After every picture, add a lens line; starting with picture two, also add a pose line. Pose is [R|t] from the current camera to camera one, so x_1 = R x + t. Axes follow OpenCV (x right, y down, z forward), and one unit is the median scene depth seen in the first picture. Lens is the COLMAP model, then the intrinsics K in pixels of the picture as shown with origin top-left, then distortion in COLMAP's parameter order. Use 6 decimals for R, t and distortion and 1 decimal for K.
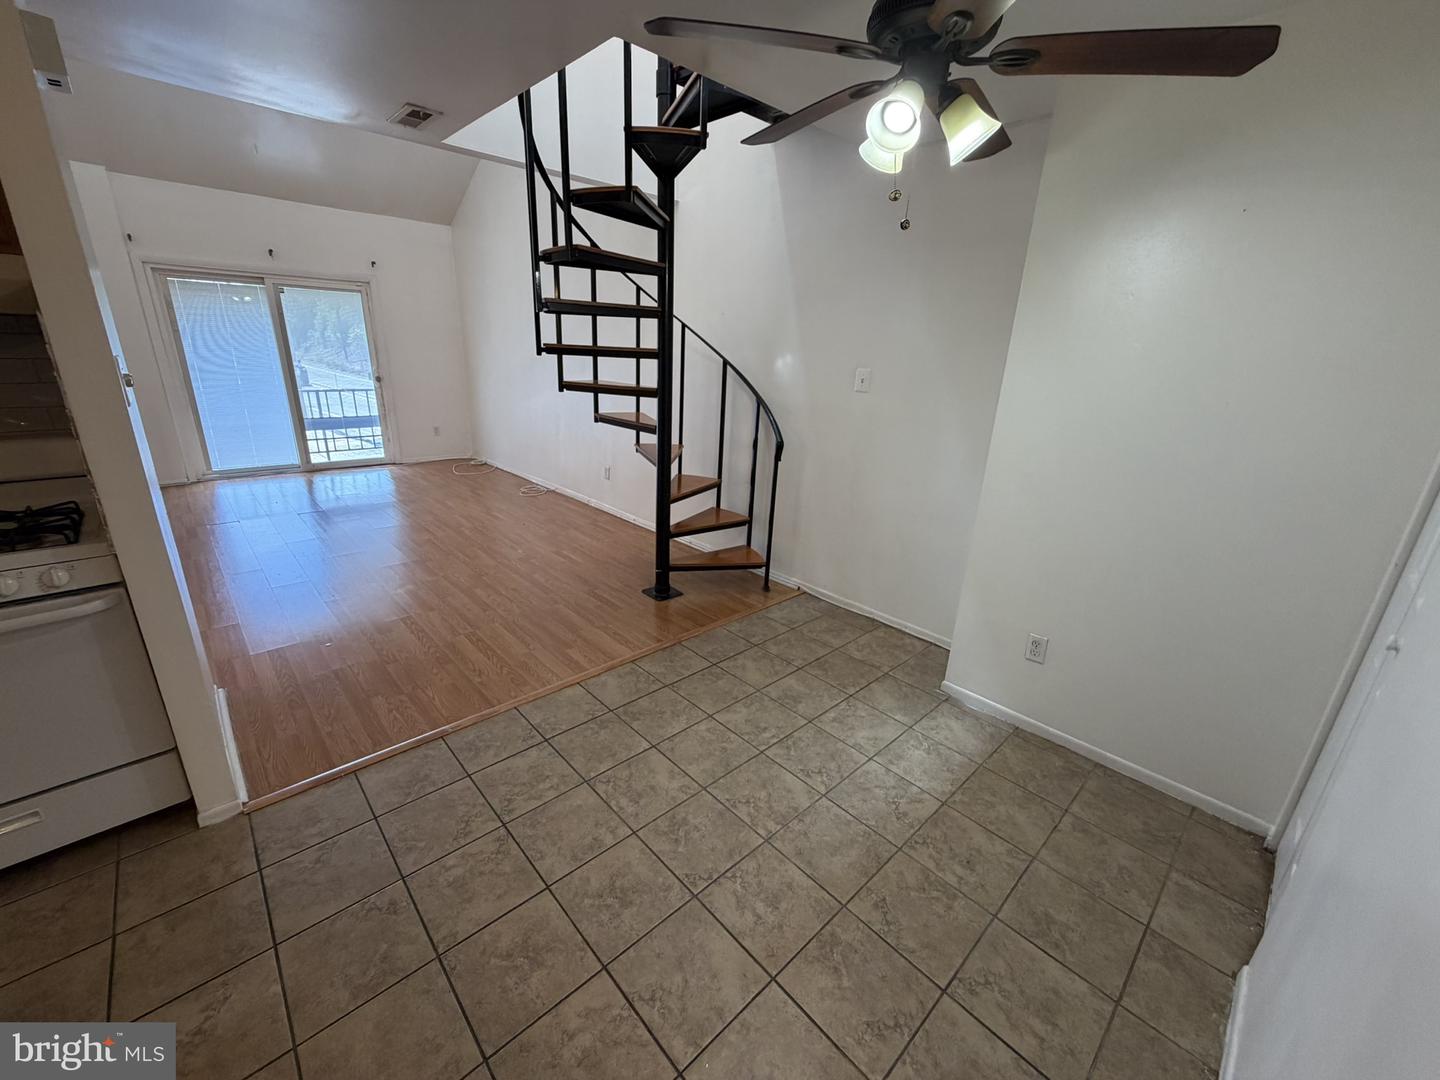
lens RADIAL K [[573.3, 0, 717.2], [0, 573.3, 538.6], [0, 0, 1]] dist [0.003456, 0.000170]
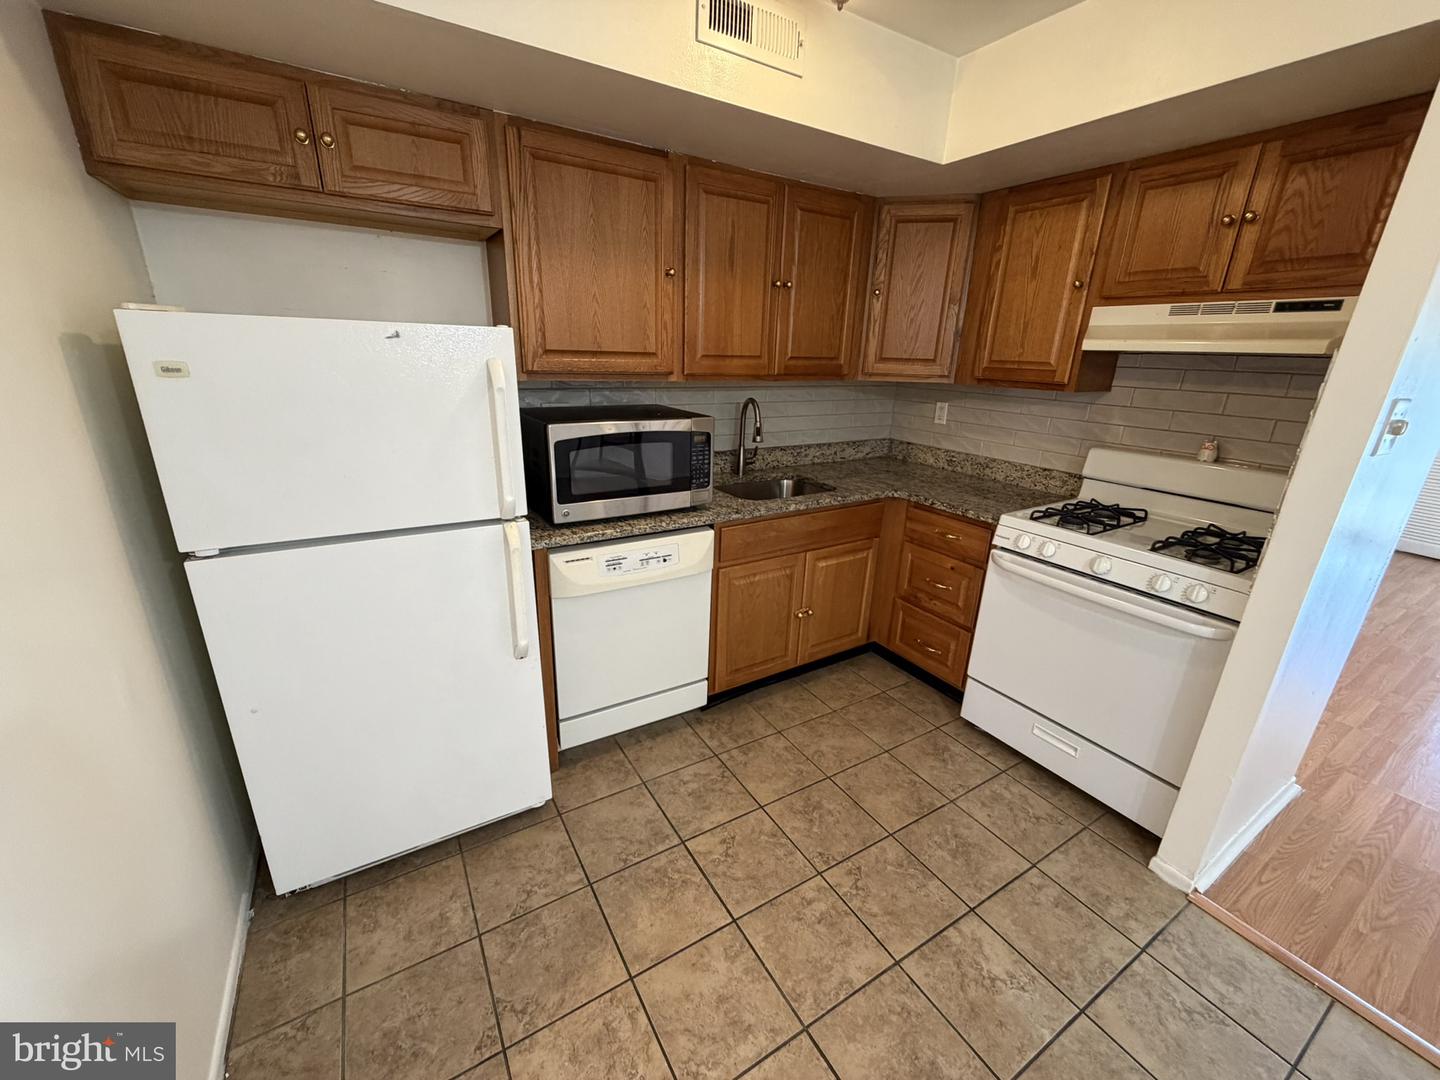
lens RADIAL K [[573.3, 0, 717.2], [0, 573.3, 538.6], [0, 0, 1]] dist [0.003456, 0.000170]
pose [[-0.198616, 0.268157, -0.942679, 0.020475], [-0.348357, 0.879717, 0.323643, -0.054273], [0.916078, 0.392669, -0.081312, 0.203581]]
